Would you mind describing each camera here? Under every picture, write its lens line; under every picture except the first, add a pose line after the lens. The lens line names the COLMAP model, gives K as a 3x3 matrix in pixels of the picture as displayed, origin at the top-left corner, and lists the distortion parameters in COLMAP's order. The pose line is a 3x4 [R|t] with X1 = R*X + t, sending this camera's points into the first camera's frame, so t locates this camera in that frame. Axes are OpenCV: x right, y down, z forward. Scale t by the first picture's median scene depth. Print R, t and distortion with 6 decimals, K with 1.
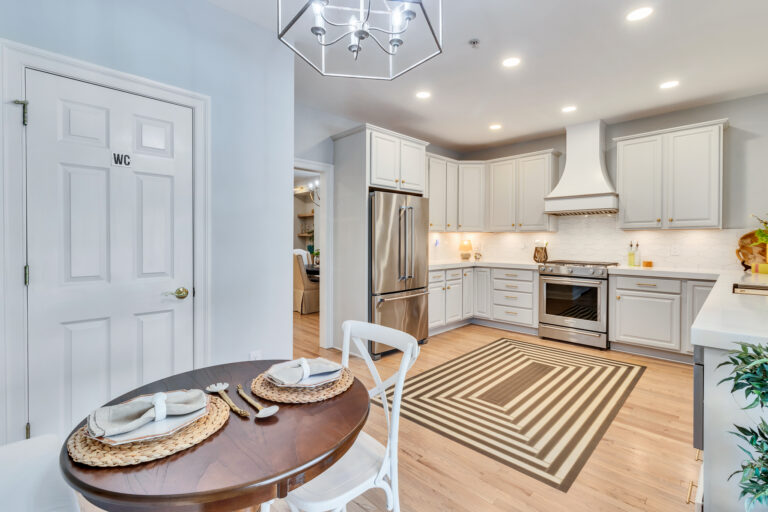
lens RADIAL K [[357.5, 0, 400.3], [0, 357.5, 245.6], [0, 0, 1]] dist [0.001172, 0.000250]
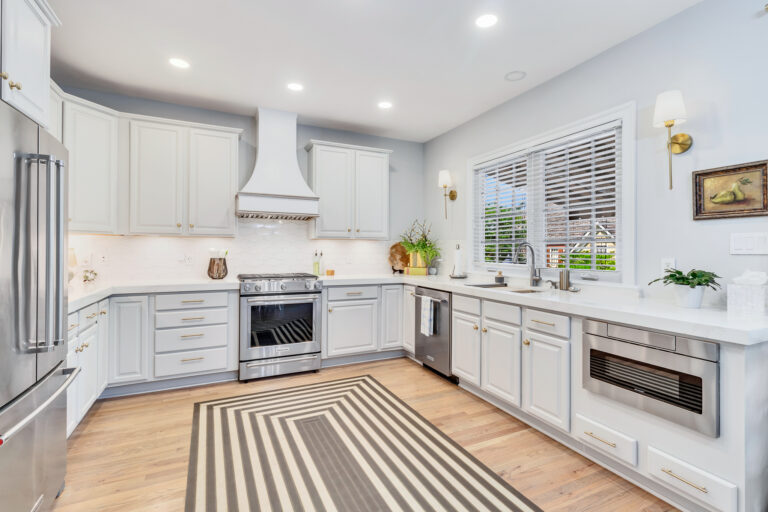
lens RADIAL K [[348.2, 0, 382.8], [0, 348.2, 250.1], [0, 0, 1]] dist [0.001154, 0.000022]
pose [[0.357953, 0.000929, 0.933739, -0.177422], [0.007255, 0.999967, -0.003776, -0.007481], [-0.933711, 0.008126, 0.357935, 0.496718]]
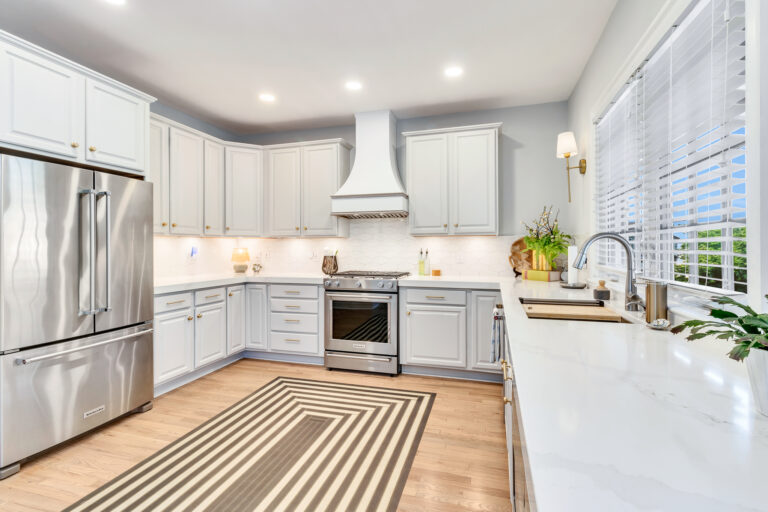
lens RADIAL K [[350.6, 0, 397.0], [0, 350.6, 249.4], [0, 0, 1]] dist [-0.000154, 0.000044]
pose [[0.882915, -0.005229, 0.469505, 0.170556], [0.010076, 0.999919, -0.007812, -0.002954], [-0.469426, 0.011628, 0.882895, 0.238418]]
